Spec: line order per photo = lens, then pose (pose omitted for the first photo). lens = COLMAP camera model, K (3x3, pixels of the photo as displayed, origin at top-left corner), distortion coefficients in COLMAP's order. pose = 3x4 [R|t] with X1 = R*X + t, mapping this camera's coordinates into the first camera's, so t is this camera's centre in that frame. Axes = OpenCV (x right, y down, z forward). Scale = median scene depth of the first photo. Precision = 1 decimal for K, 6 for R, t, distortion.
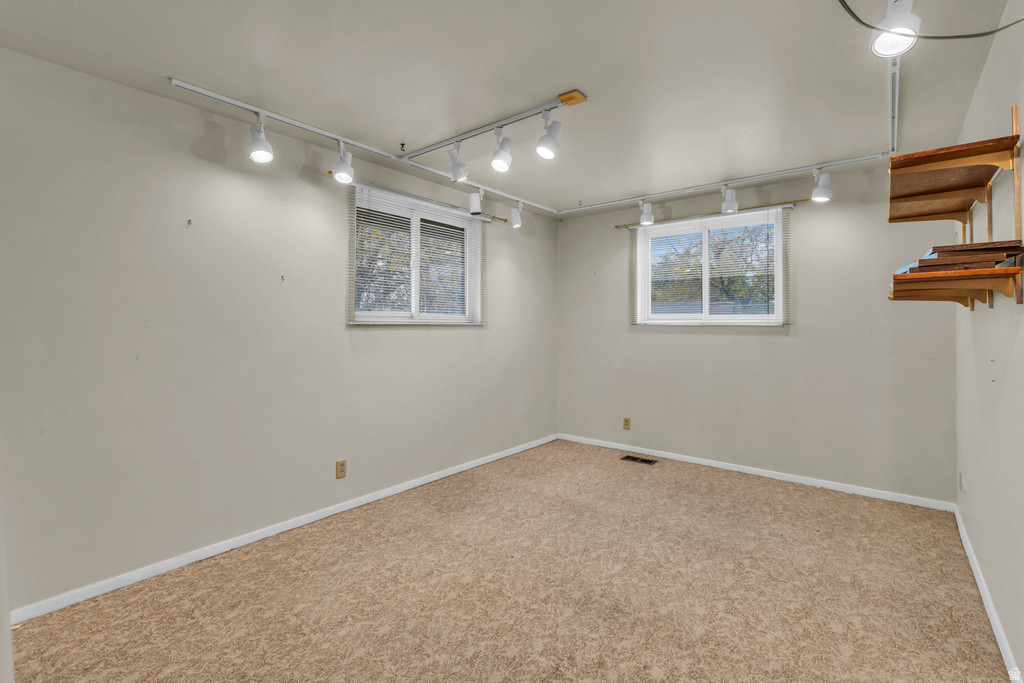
lens RADIAL K [[458.8, 0, 505.0], [0, 458.8, 333.5], [0, 0, 1]] dist [0.010494, -0.000051]
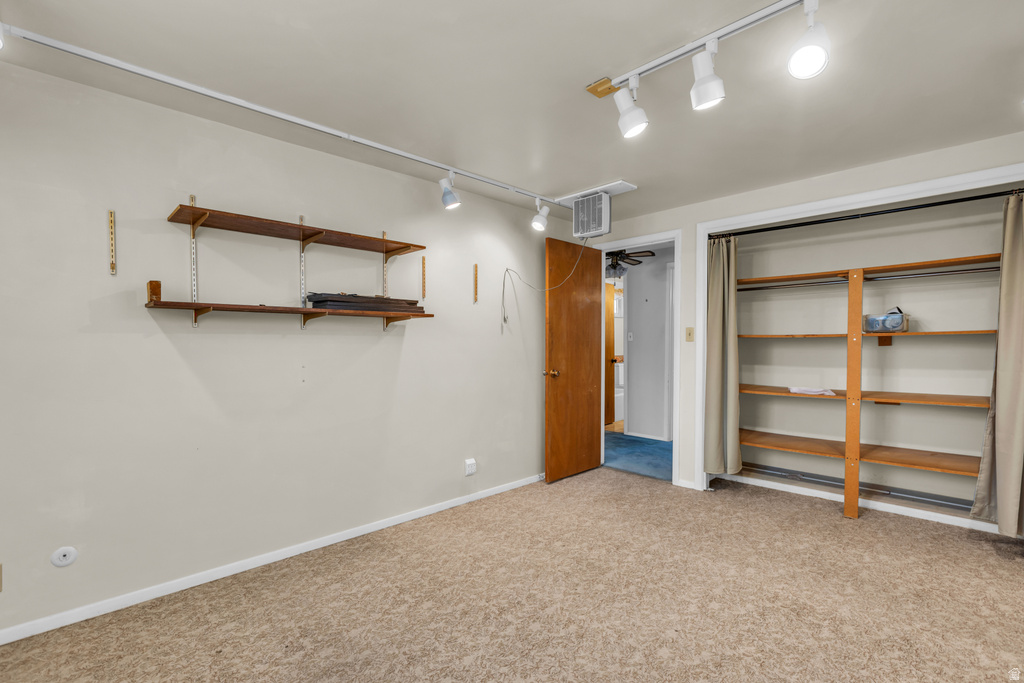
lens RADIAL K [[458.8, 0, 505.0], [0, 458.8, 333.5], [0, 0, 1]] dist [0.010494, -0.000051]
pose [[-0.993034, 0.001778, 0.117814, 0.240761], [0.001543, 0.999997, -0.002086, -0.034295], [-0.117818, -0.001890, -0.993033, 2.033363]]
